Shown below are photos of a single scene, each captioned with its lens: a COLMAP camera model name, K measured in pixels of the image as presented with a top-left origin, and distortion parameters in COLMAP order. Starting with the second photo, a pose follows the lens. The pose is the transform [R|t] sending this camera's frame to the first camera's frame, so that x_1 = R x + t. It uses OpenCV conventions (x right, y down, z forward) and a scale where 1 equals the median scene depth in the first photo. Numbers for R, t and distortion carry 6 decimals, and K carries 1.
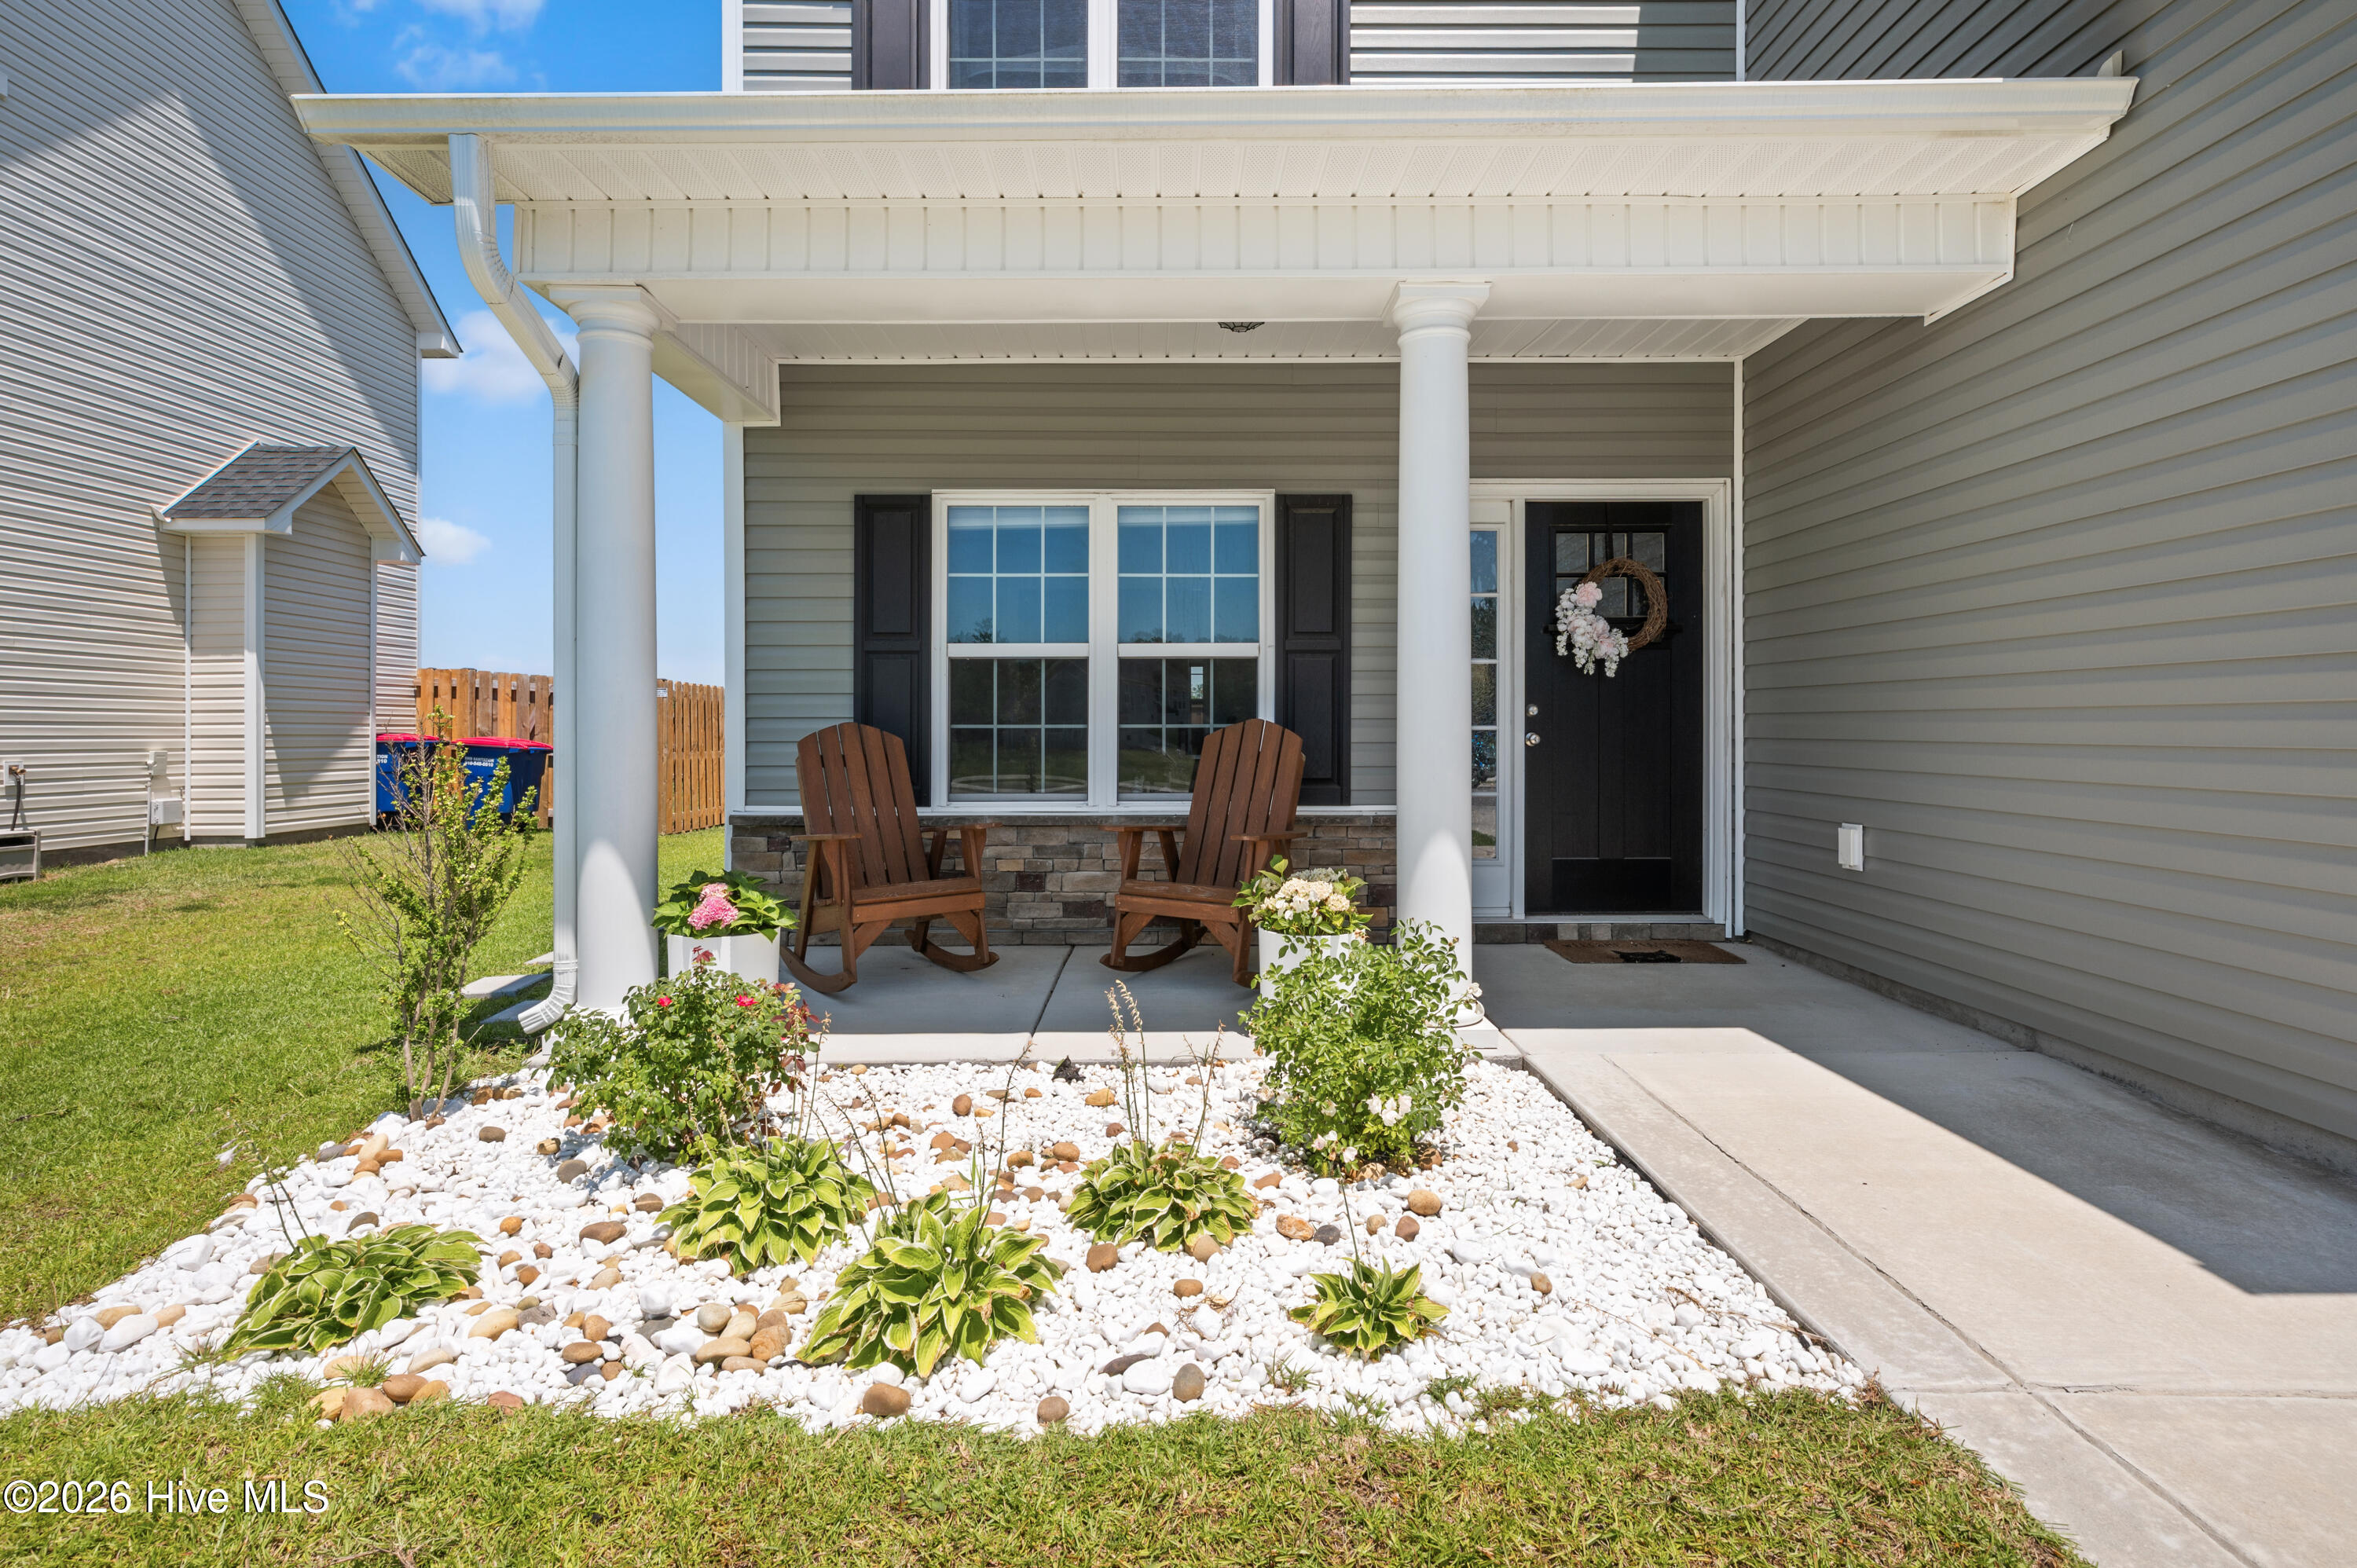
lens RADIAL K [[1169.8, 0, 1156.6], [0, 1169.8, 715.4], [0, 0, 1]] dist [-0.005094, 0.007245]
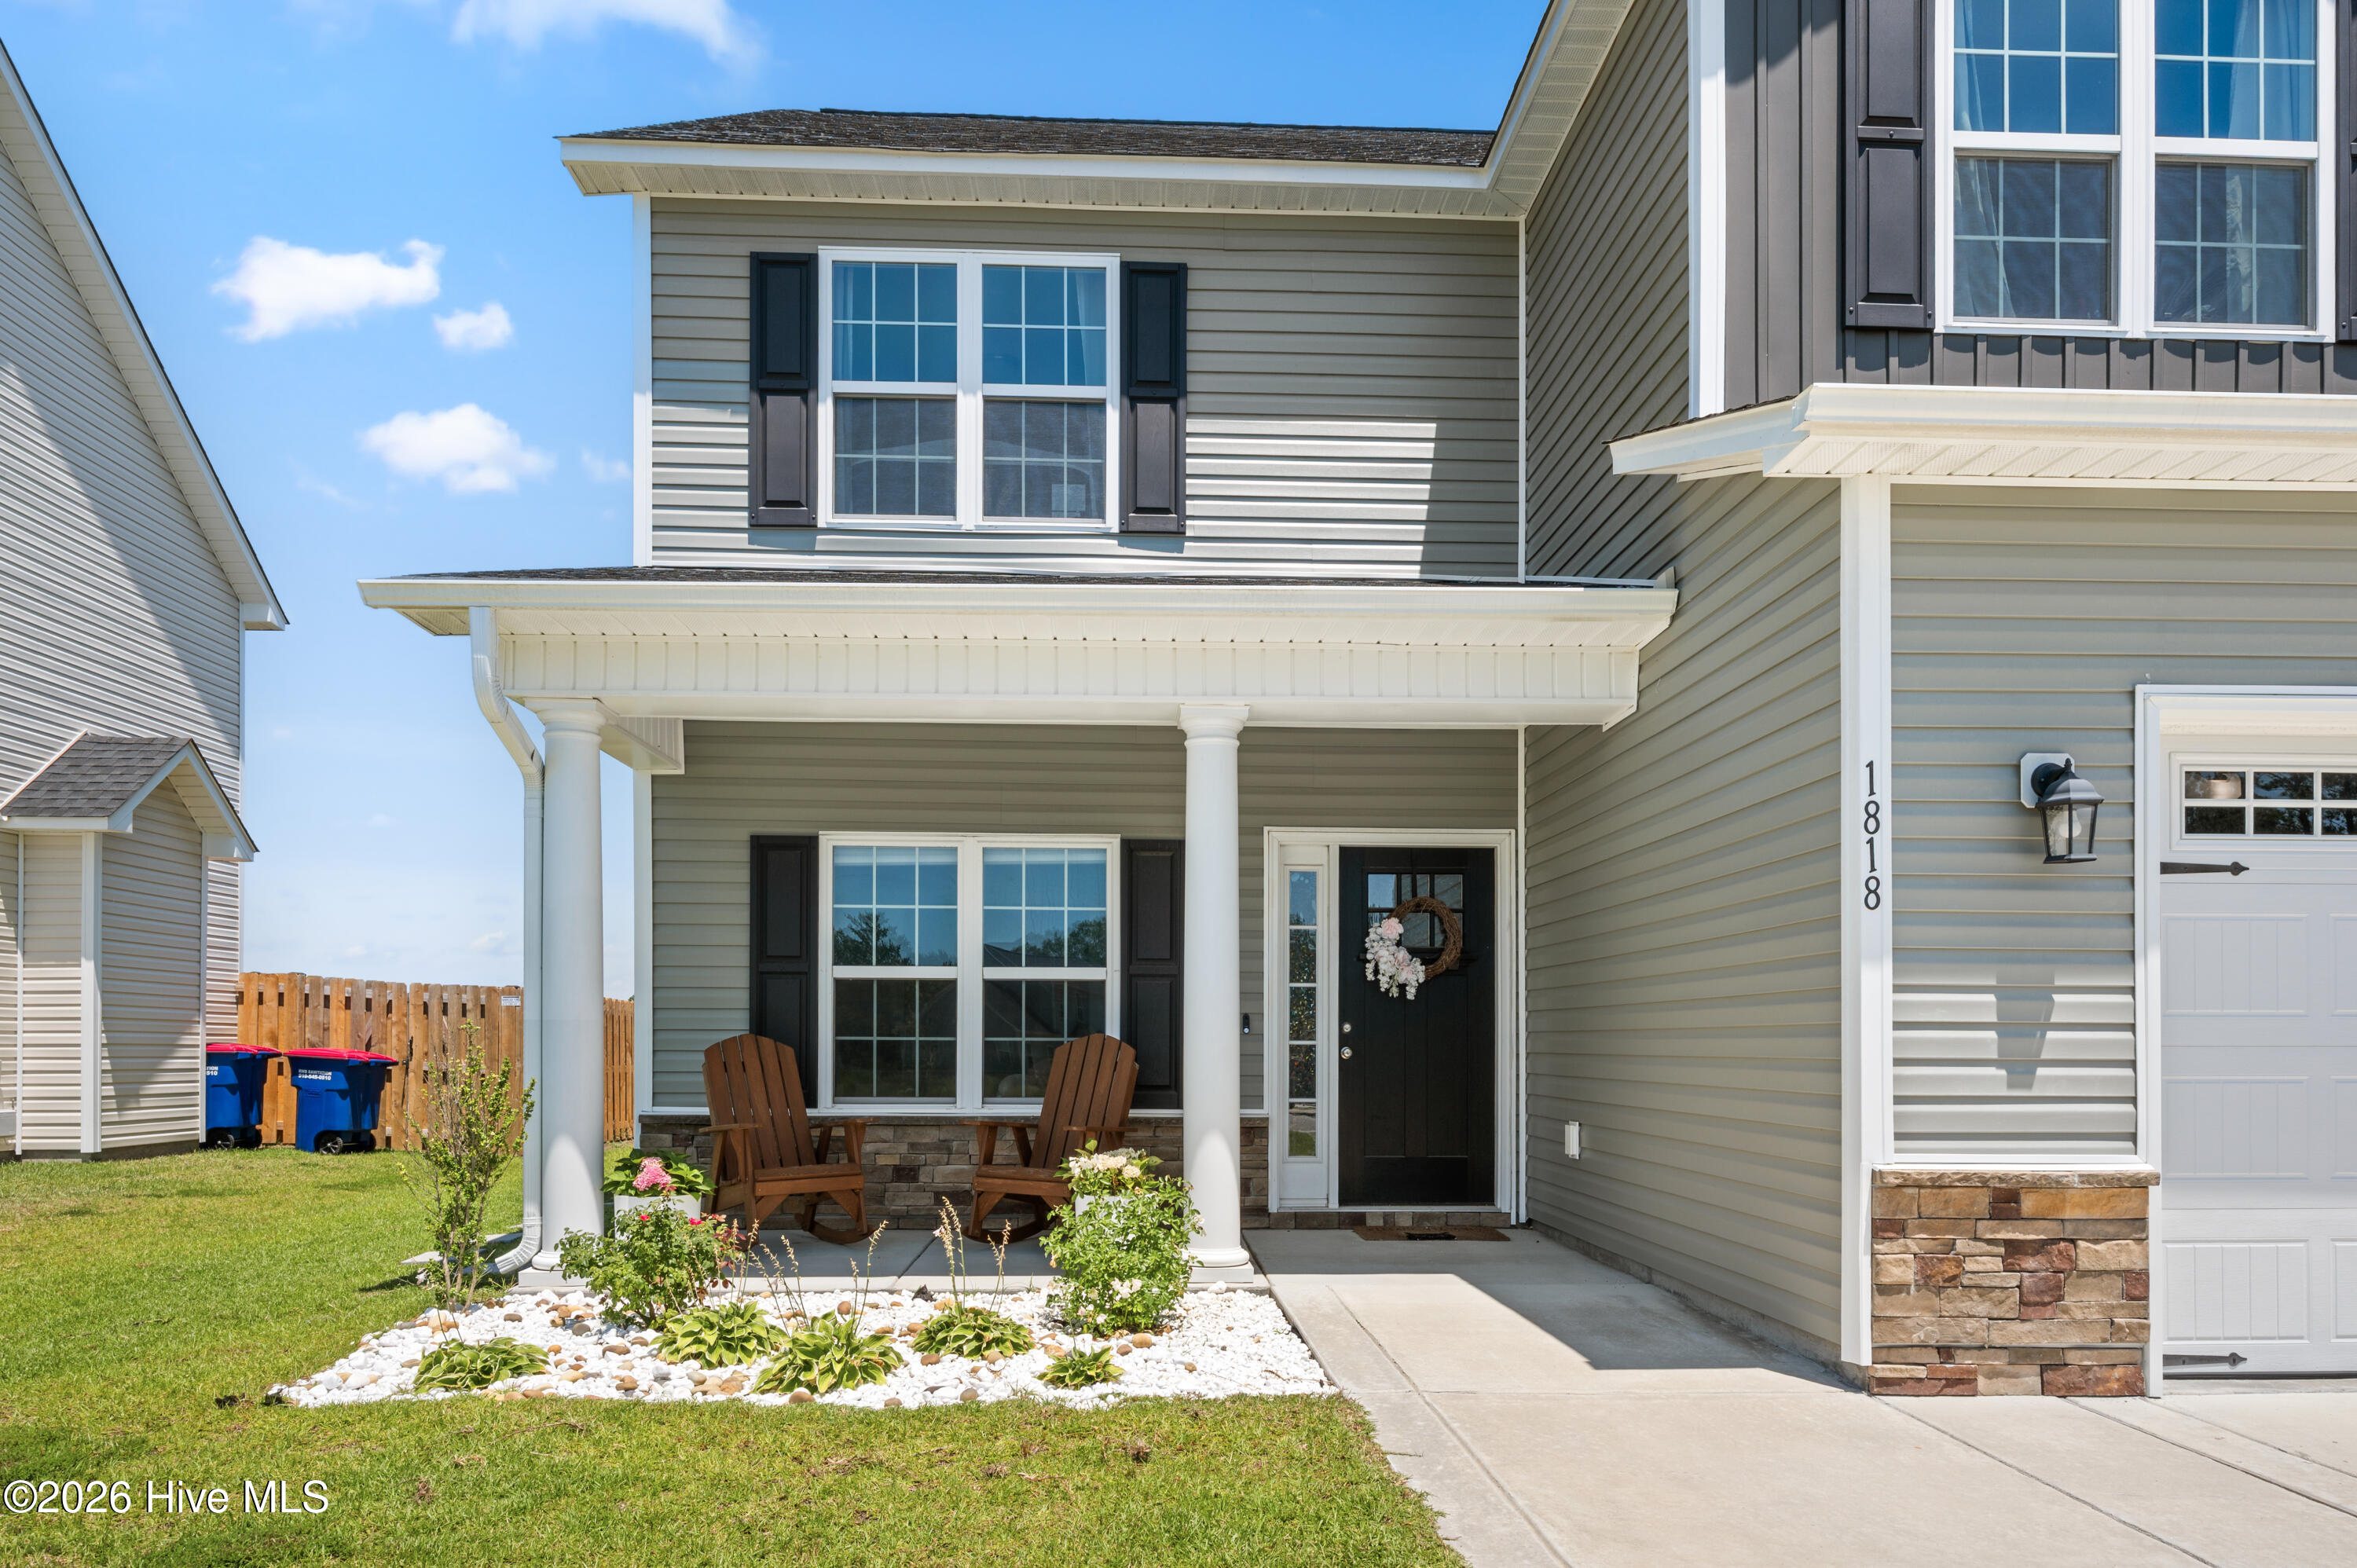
lens RADIAL K [[1482.3, 0, 1165.6], [0, 1482.3, 1035.0], [0, 0, 1]] dist [0.003240, -0.000638]
pose [[0.998792, 0.006752, 0.048671, 0.076209], [-0.006894, 0.999972, 0.002749, 0.000004], [-0.048651, -0.003082, 0.998811, -0.463823]]
